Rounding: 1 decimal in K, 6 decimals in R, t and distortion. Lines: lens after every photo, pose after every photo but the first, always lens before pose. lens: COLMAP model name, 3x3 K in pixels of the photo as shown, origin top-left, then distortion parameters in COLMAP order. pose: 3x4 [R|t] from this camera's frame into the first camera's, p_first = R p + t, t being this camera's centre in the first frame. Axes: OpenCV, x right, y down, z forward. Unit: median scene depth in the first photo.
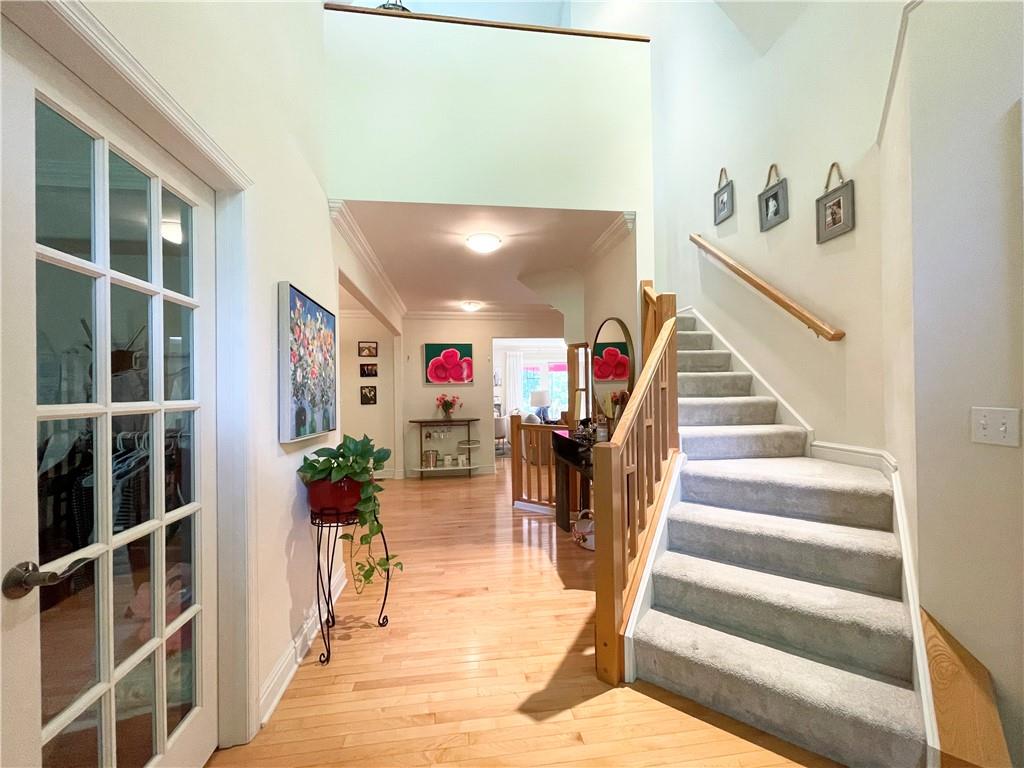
lens RADIAL K [[414.7, 0, 505.4], [0, 414.7, 387.1], [0, 0, 1]] dist [0.001589, -0.000498]
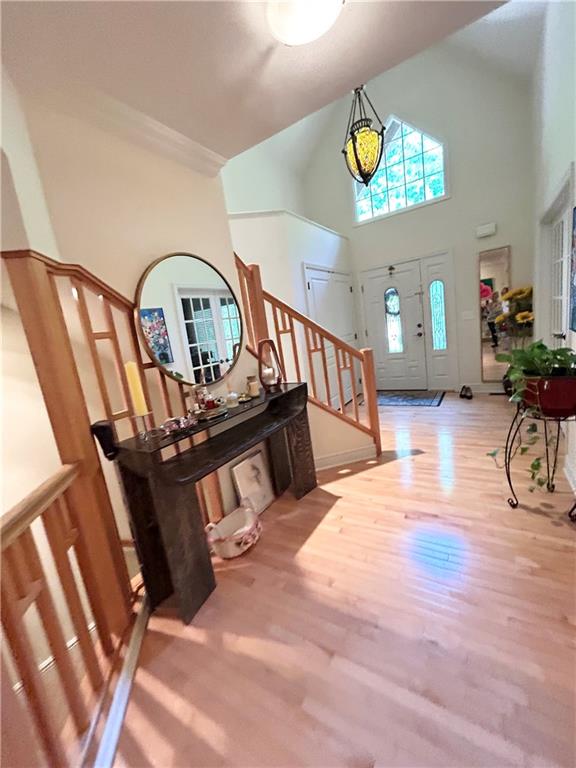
lens RADIAL K [[309.5, 0, 290.0], [0, 309.5, 383.7], [0, 0, 1]] dist [0.003044, 0.000153]
pose [[-0.769456, 0.010645, 0.638611, -0.136652], [0.143736, 0.977099, 0.156898, 0.001917], [-0.622316, 0.212517, -0.753365, 0.726720]]
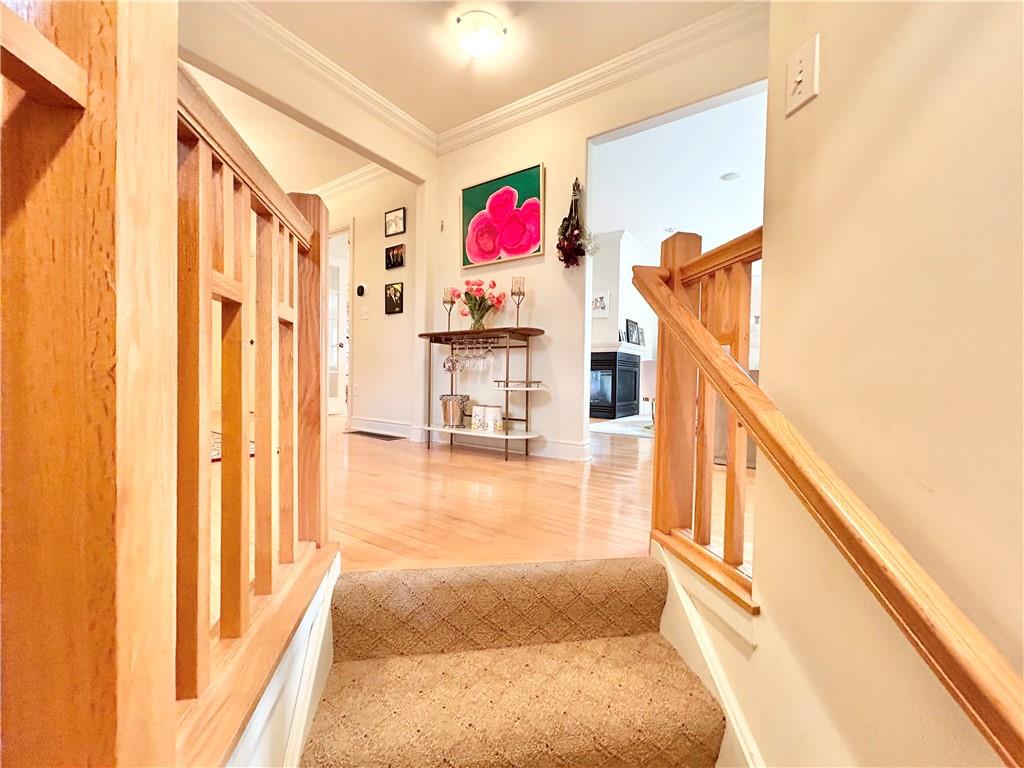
lens RADIAL K [[412.7, 0, 516.6], [0, 412.7, 379.6], [0, 0, 1]] dist [0.003044, 0.000153]
pose [[0.751366, 0.030104, -0.659199, 0.206759], [-0.021369, 0.999545, 0.021291, 0.121486], [0.659540, -0.001911, 0.751667, 0.664574]]
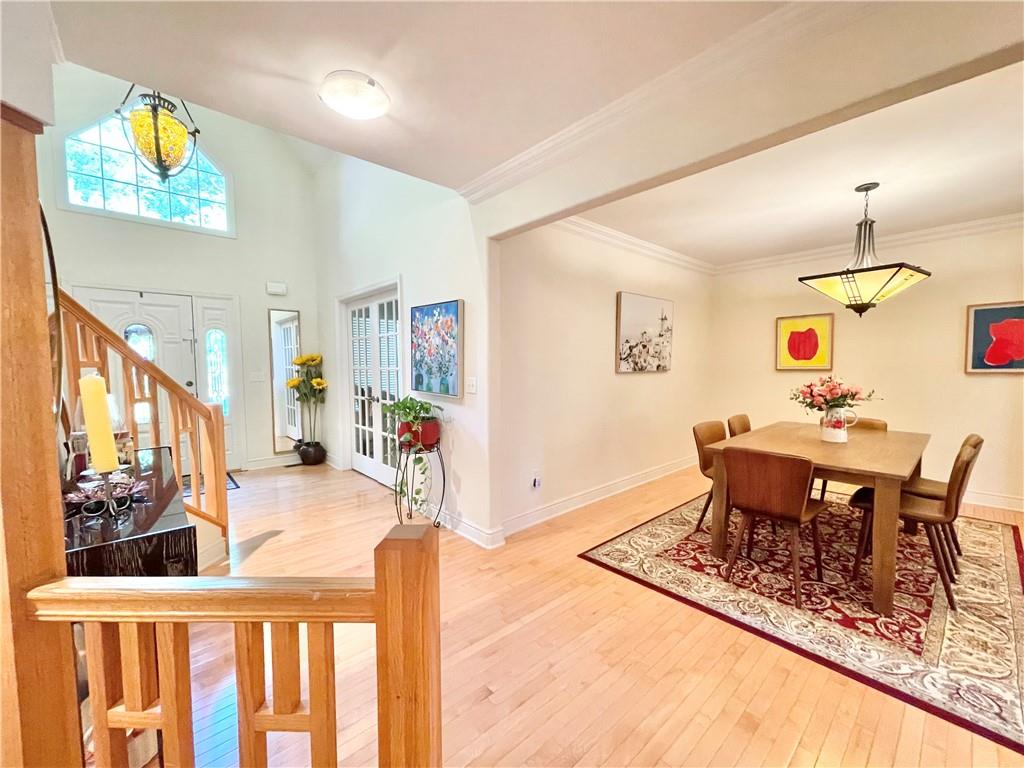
lens RADIAL K [[414.7, 0, 510.1], [0, 414.7, 388.8], [0, 0, 1]] dist [0.001589, -0.000498]
pose [[-0.822592, 0.053101, -0.566148, 0.060202], [0.021486, 0.997822, 0.062371, 0.003496], [0.568227, 0.039141, -0.821941, 0.846617]]
